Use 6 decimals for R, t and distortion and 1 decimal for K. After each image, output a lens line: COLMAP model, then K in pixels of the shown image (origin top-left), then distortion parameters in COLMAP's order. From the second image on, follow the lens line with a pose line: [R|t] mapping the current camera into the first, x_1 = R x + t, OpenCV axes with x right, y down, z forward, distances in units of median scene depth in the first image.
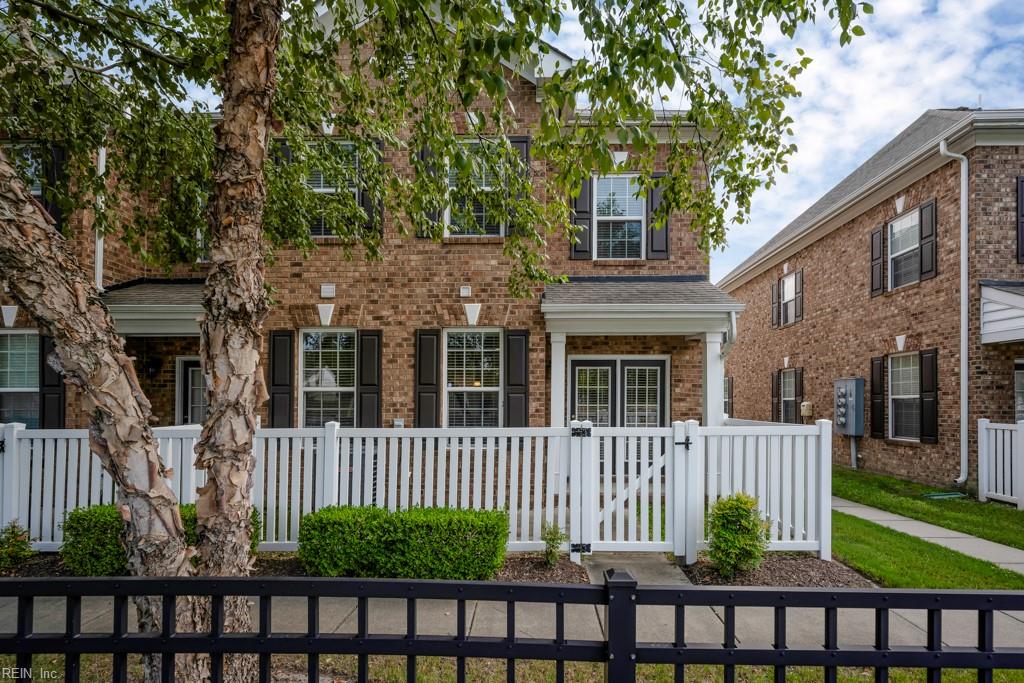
lens RADIAL K [[447.4, 0, 531.9], [0, 447.4, 395.8], [0, 0, 1]] dist [-0.000001, -0.001002]
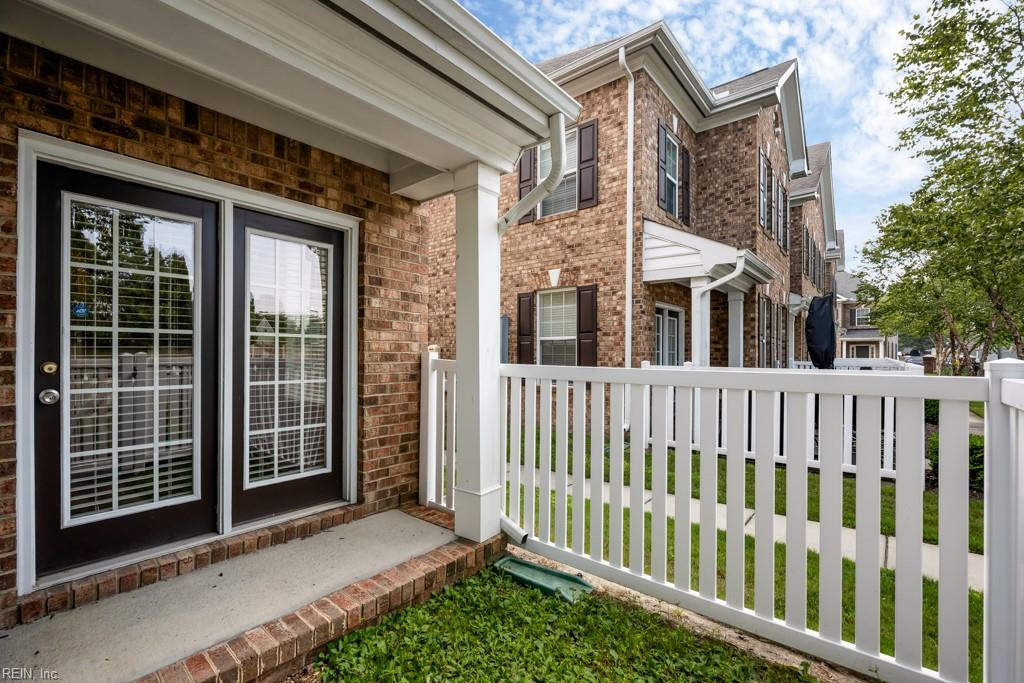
lens RADIAL K [[447.4, 0, 476.0], [0, 447.4, 357.1], [0, 0, 1]] dist [-0.000001, -0.001002]
pose [[0.646671, -0.003542, 0.762761, 0.053302], [-0.013588, 0.999777, 0.016162, 0.032355], [-0.762648, -0.020815, 0.646479, 0.636580]]
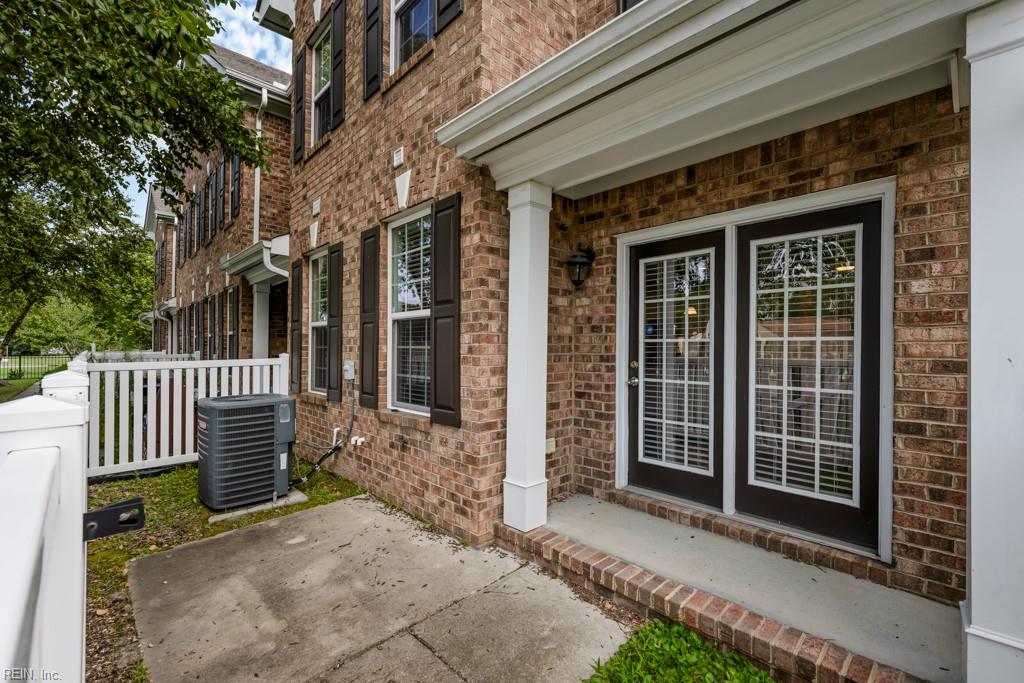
lens RADIAL K [[444.3, 0, 505.7], [0, 444.3, 340.1], [0, 0, 1]] dist [-0.000662, -0.000587]
pose [[0.700604, -0.011201, -0.713462, 0.341449], [0.010504, 0.999930, -0.005384, 0.022033], [0.713473, -0.003723, 0.700673, 0.587143]]
